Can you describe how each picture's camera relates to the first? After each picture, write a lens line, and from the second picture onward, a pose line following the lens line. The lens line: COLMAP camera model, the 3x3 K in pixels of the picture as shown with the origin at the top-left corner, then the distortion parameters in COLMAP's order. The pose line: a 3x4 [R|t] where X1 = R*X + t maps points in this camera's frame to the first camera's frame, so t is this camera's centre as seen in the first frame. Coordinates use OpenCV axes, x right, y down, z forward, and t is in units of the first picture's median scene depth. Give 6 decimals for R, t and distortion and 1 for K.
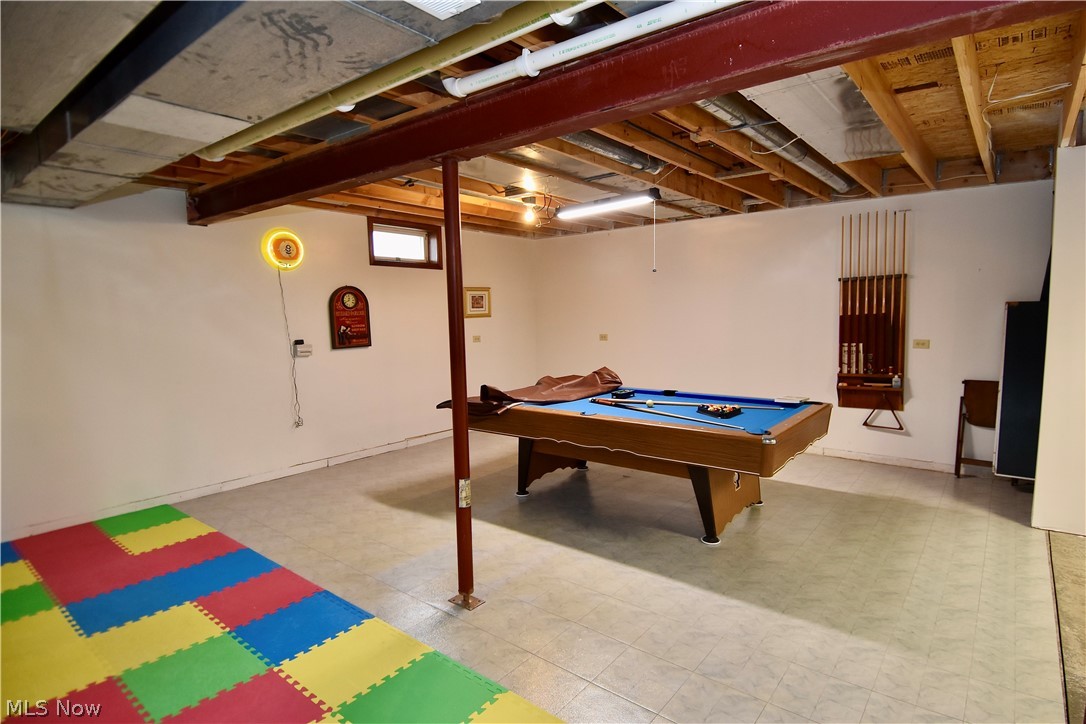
lens RADIAL K [[570.1, 0, 569.7], [0, 570.1, 371.9], [0, 0, 1]] dist [0.060740, -0.064230]
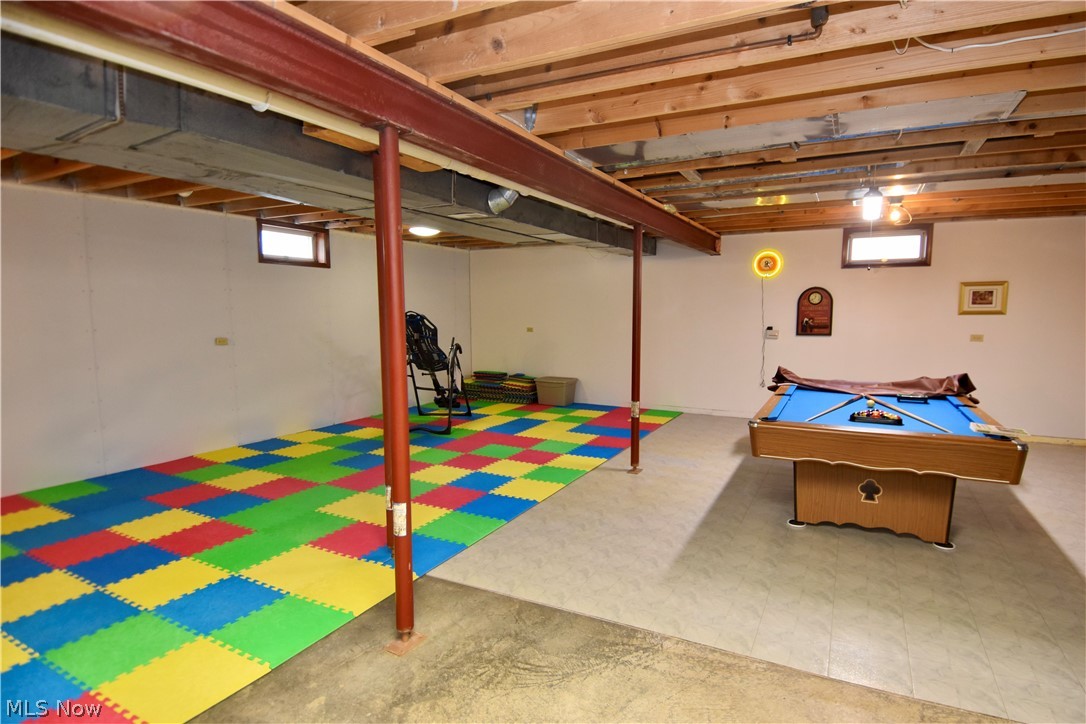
lens RADIAL K [[570.1, 0, 569.7], [0, 570.1, 371.9], [0, 0, 1]] dist [0.060740, -0.064230]
pose [[0.191917, 0.125030, -0.973414, 0.808560], [-0.108925, 0.988437, 0.105484, -0.039406], [0.975348, 0.085785, 0.203317, 0.229057]]
